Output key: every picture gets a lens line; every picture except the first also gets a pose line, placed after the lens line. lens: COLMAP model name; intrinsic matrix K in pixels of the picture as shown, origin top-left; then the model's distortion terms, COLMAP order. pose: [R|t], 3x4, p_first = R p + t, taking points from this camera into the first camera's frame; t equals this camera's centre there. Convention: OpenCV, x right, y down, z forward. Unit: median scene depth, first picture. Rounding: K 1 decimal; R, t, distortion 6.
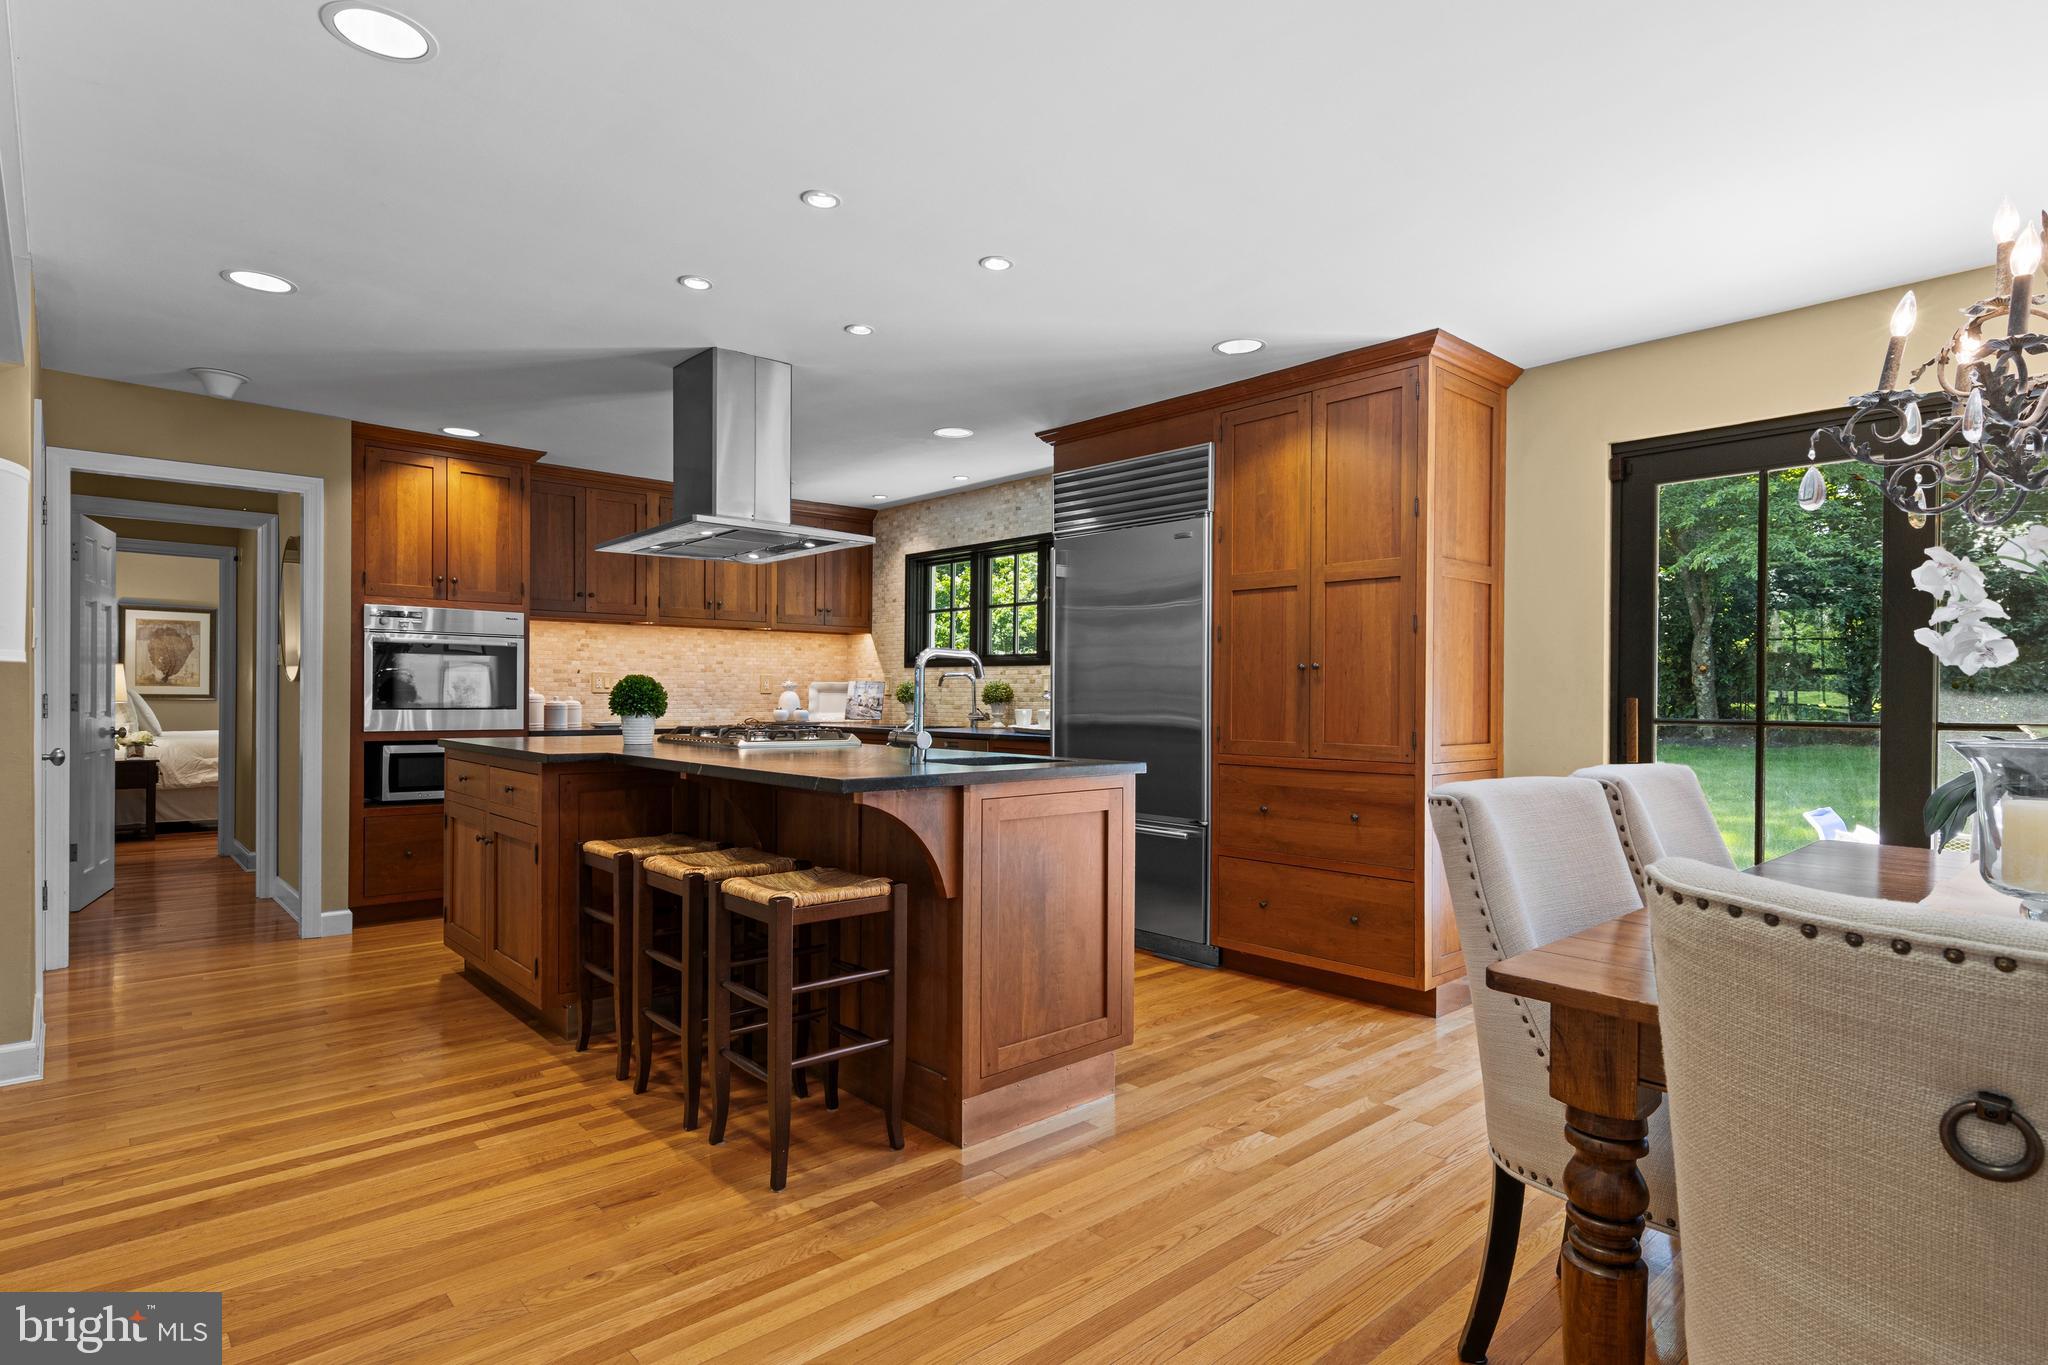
lens RADIAL K [[1075.8, 0, 1024.0], [0, 1075.8, 682.5], [0, 0, 1]] dist [0.030273, -0.001793]
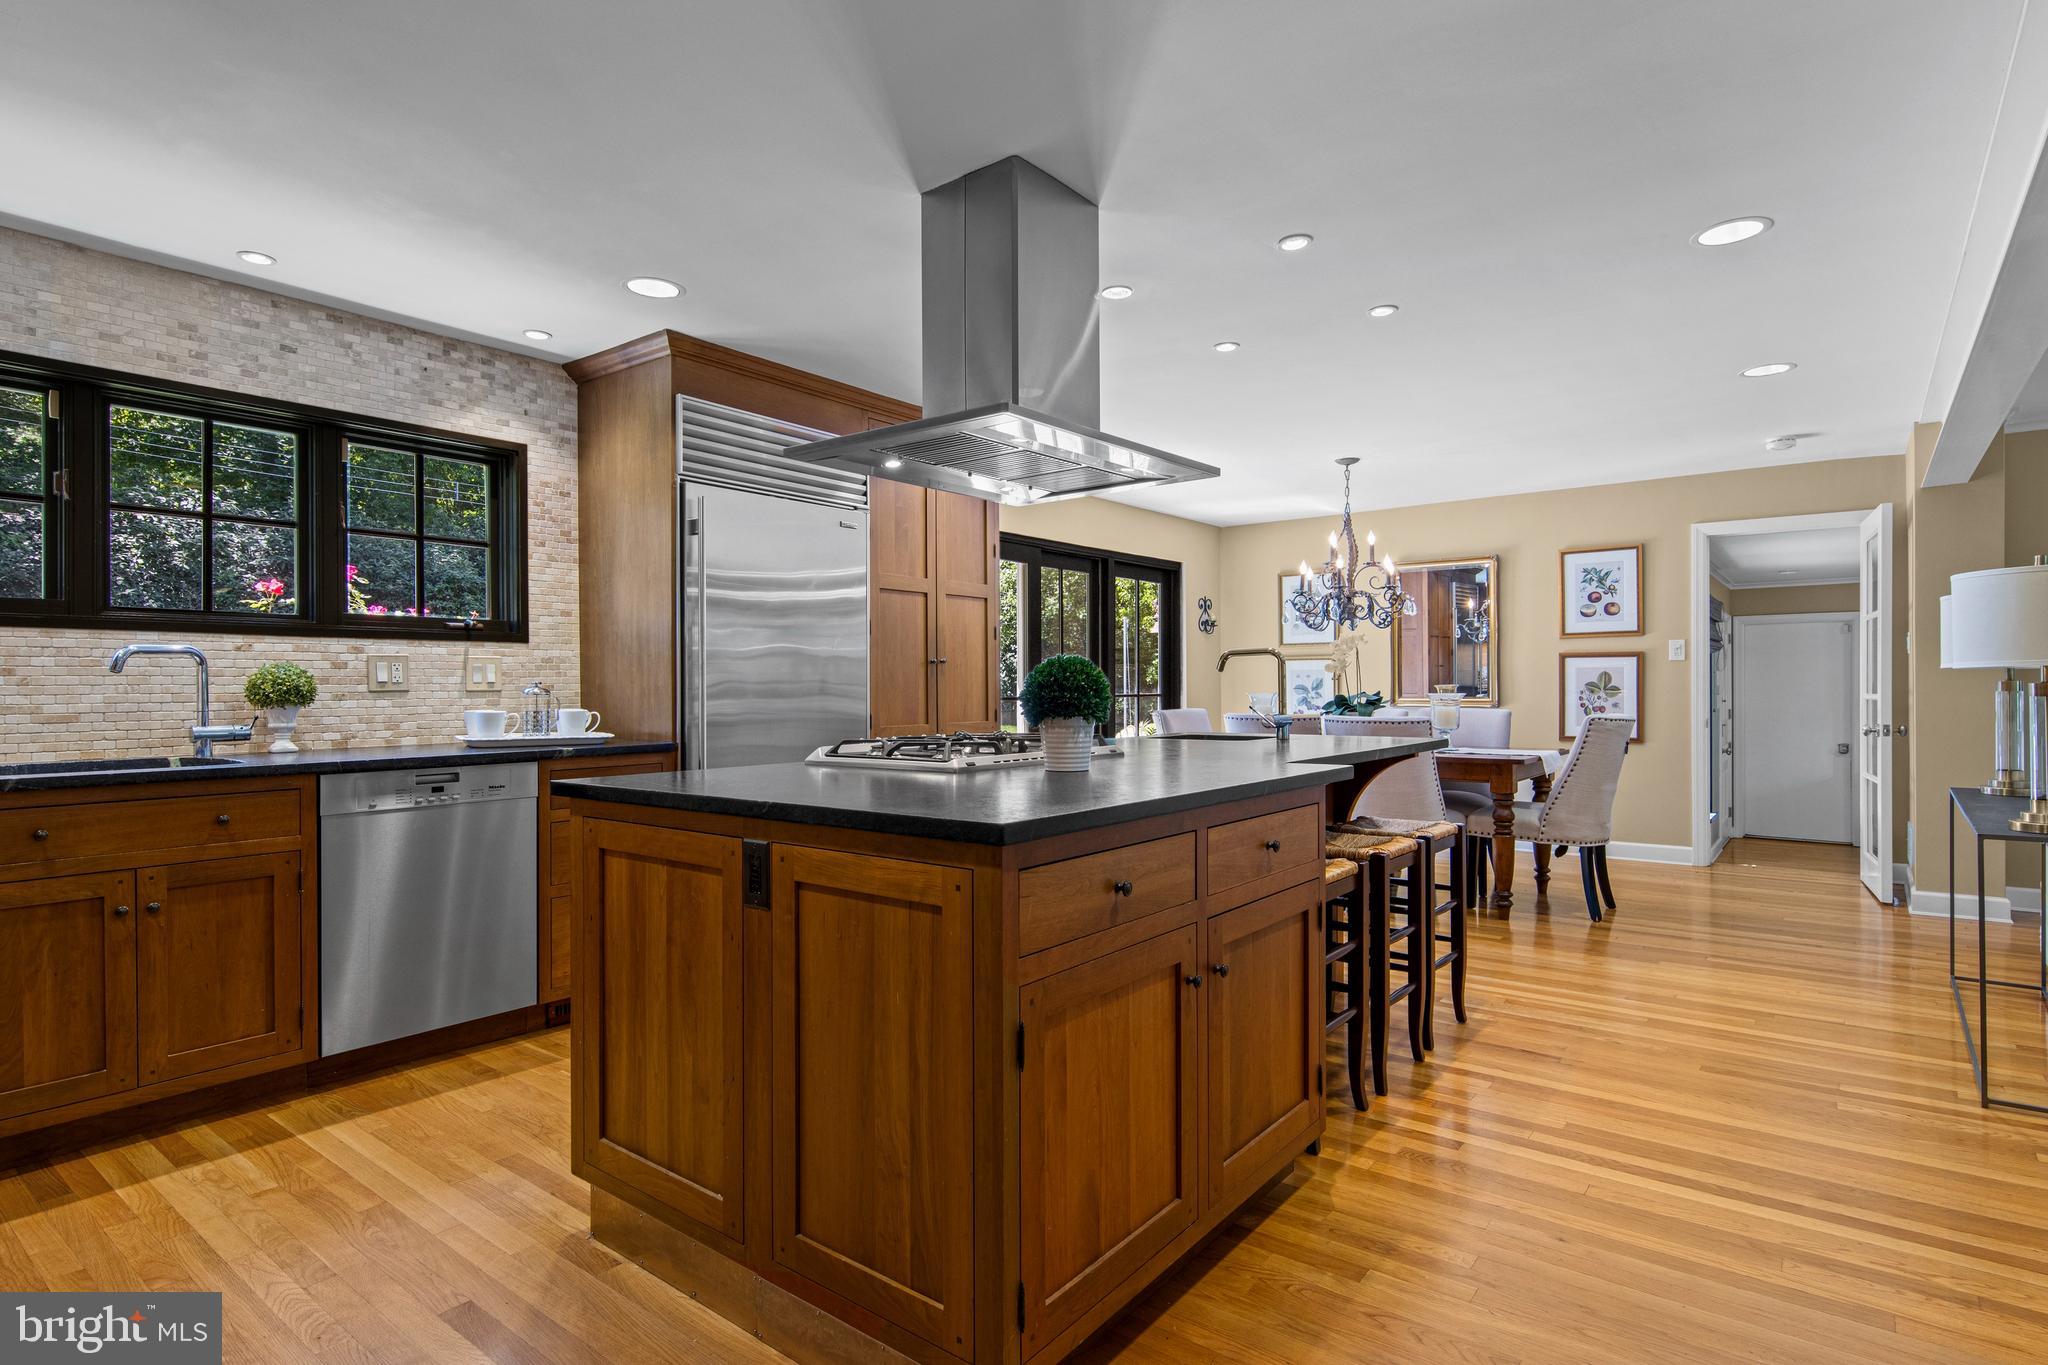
lens RADIAL K [[1075.8, 0, 1024.0], [0, 1075.8, 682.5], [0, 0, 1]] dist [0.030273, -0.001793]
pose [[-0.196615, 0.002073, 0.980479, -1.220483], [-0.005643, 0.999979, -0.003246, 0.015155], [-0.980465, -0.006171, -0.196599, 1.478091]]
